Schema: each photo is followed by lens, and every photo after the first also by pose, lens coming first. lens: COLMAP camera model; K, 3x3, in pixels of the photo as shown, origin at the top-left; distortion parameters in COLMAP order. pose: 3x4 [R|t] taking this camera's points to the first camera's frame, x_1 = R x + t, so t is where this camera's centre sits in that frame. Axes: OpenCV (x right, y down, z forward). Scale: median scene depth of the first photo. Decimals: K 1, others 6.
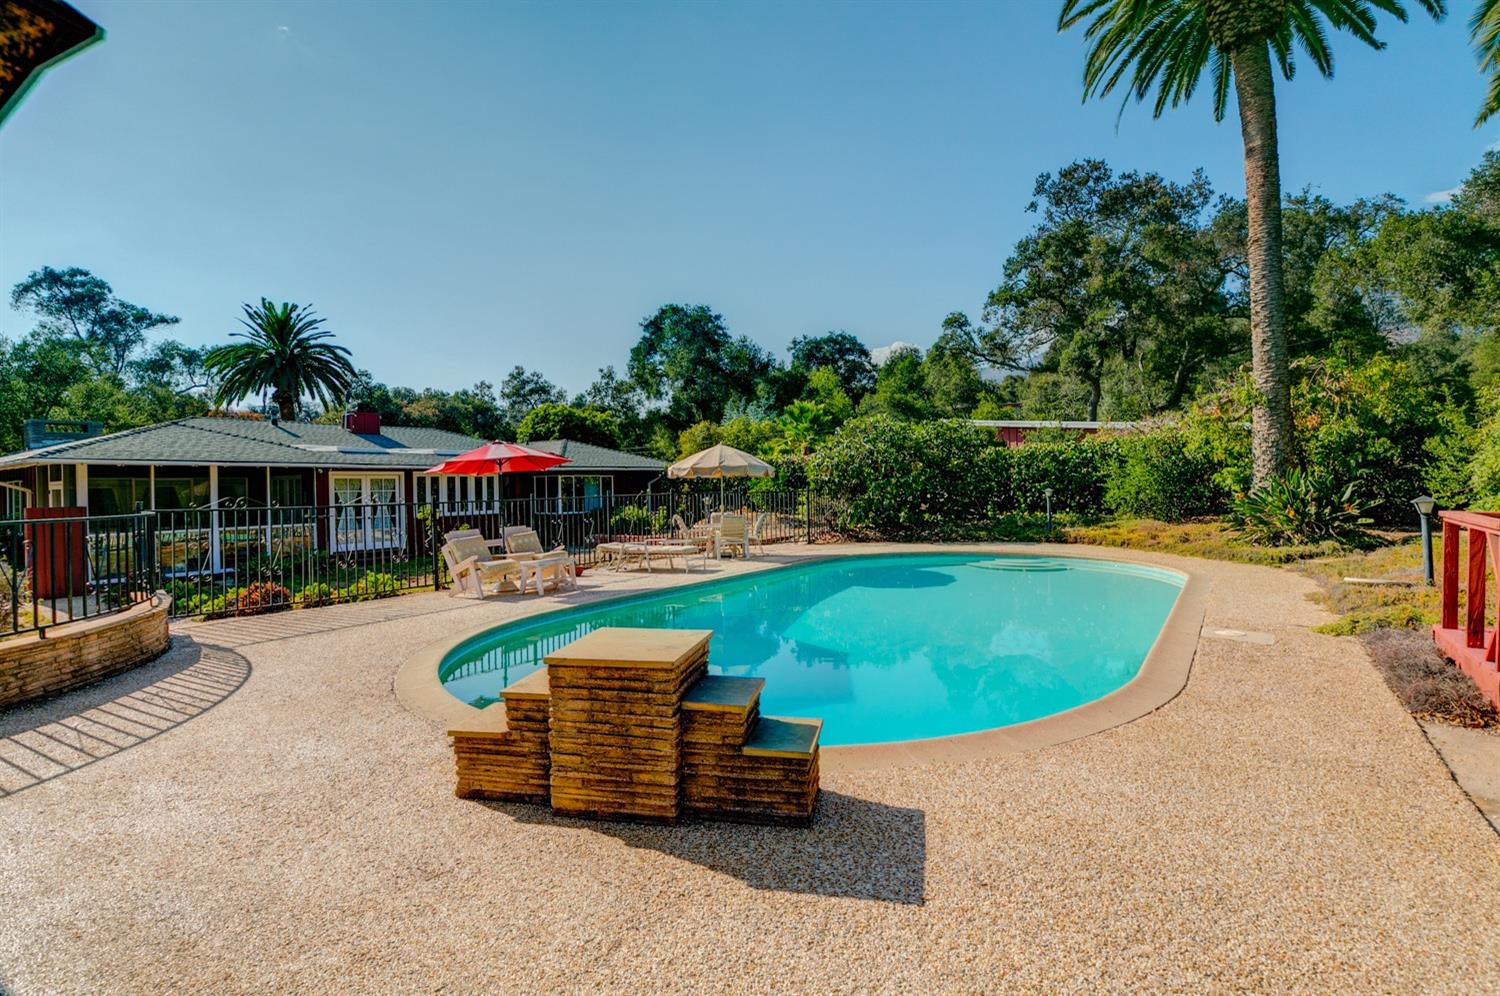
lens RADIAL K [[742.9, 0, 752.7], [0, 742.9, 482.3], [0, 0, 1]] dist [-0.003016, -0.000988]
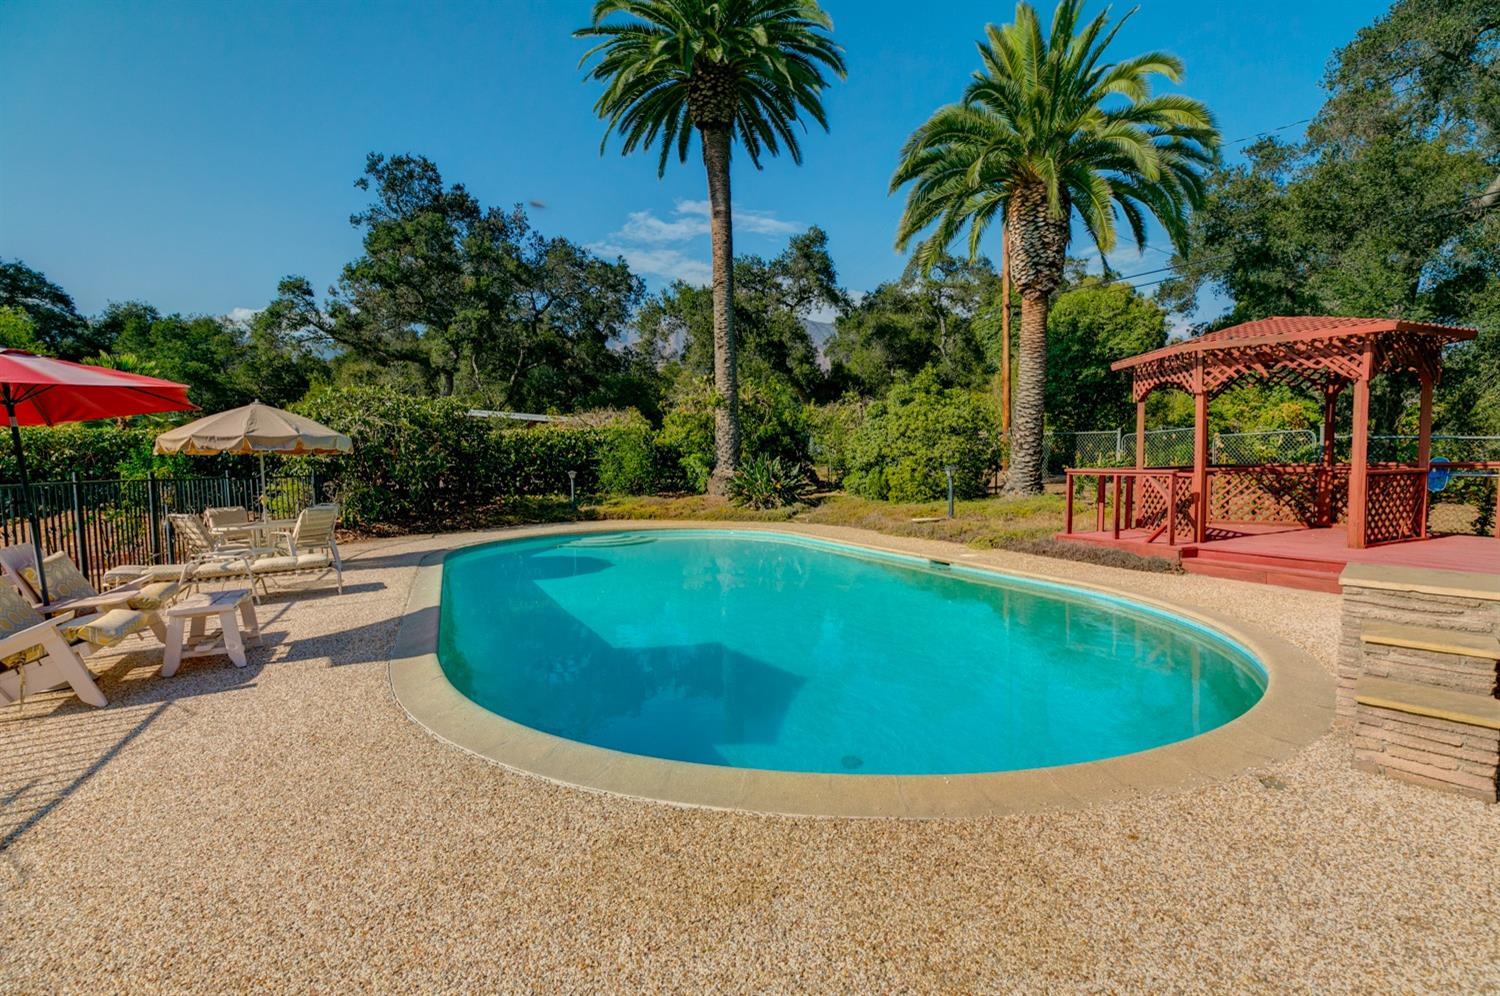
lens RADIAL K [[679.3, 0, 750.0], [0, 679.3, 498.0], [0, 0, 1]] dist [0.001824, 0.000623]
pose [[0.524167, -0.035911, 0.850858, -0.259136], [0.008640, 0.999283, 0.036853, 0.011750], [-0.851572, -0.011965, 0.524102, 0.235096]]
